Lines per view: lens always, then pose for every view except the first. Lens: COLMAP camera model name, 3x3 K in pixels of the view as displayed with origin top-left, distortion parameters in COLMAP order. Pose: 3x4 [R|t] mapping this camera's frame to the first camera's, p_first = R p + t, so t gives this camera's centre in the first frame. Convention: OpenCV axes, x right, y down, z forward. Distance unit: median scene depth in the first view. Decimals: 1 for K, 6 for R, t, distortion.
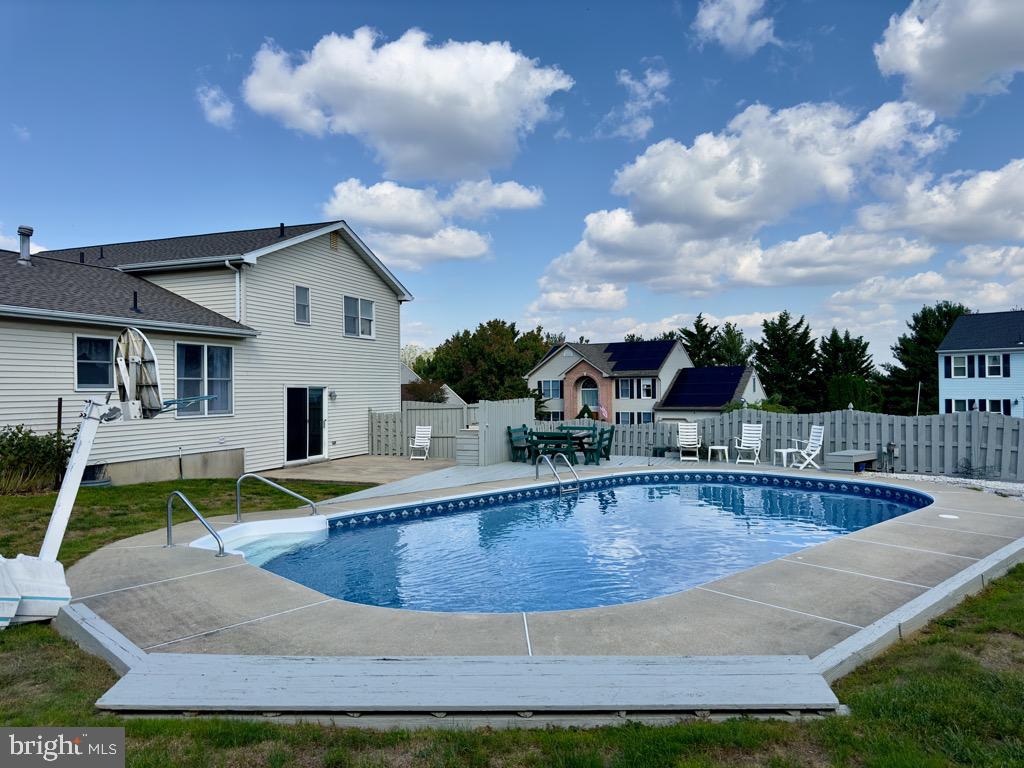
lens RADIAL K [[715.4, 0, 506.0], [0, 715.4, 378.2], [0, 0, 1]] dist [0.119416, -0.161489]
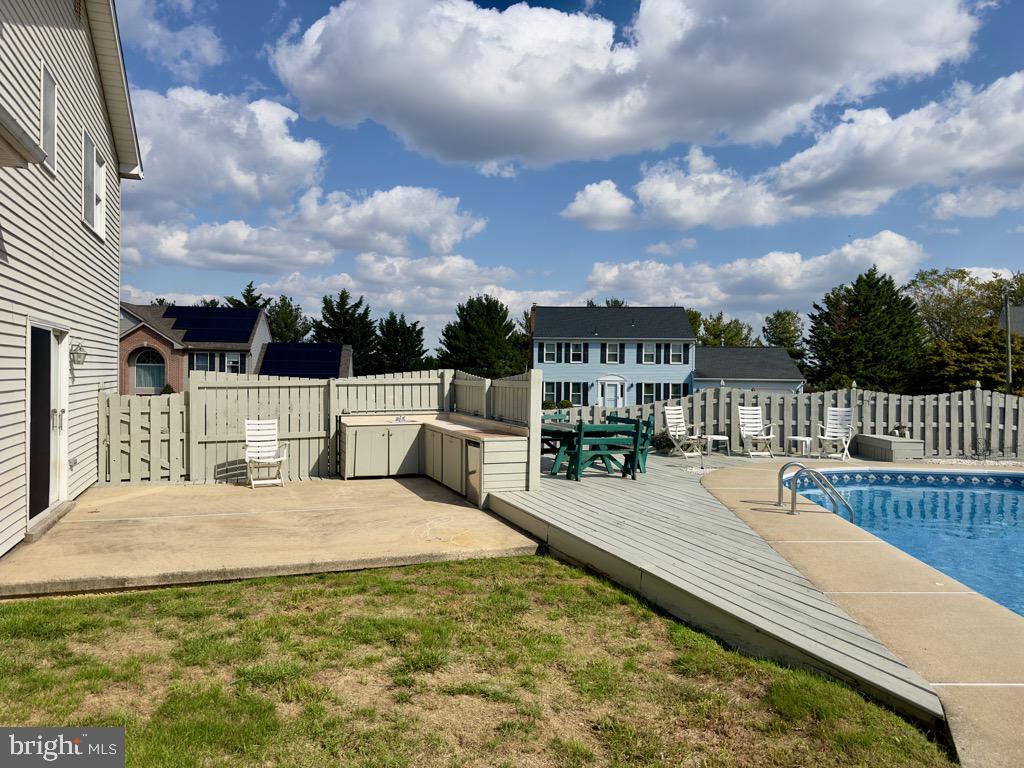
lens RADIAL K [[715.4, 0, 506.0], [0, 715.4, 378.2], [0, 0, 1]] dist [0.119416, -0.161489]
pose [[0.739912, 0.014975, 0.672536, -0.130656], [-0.031290, 0.999436, 0.012170, 0.009365], [-0.671975, -0.030048, 0.739964, 0.186267]]
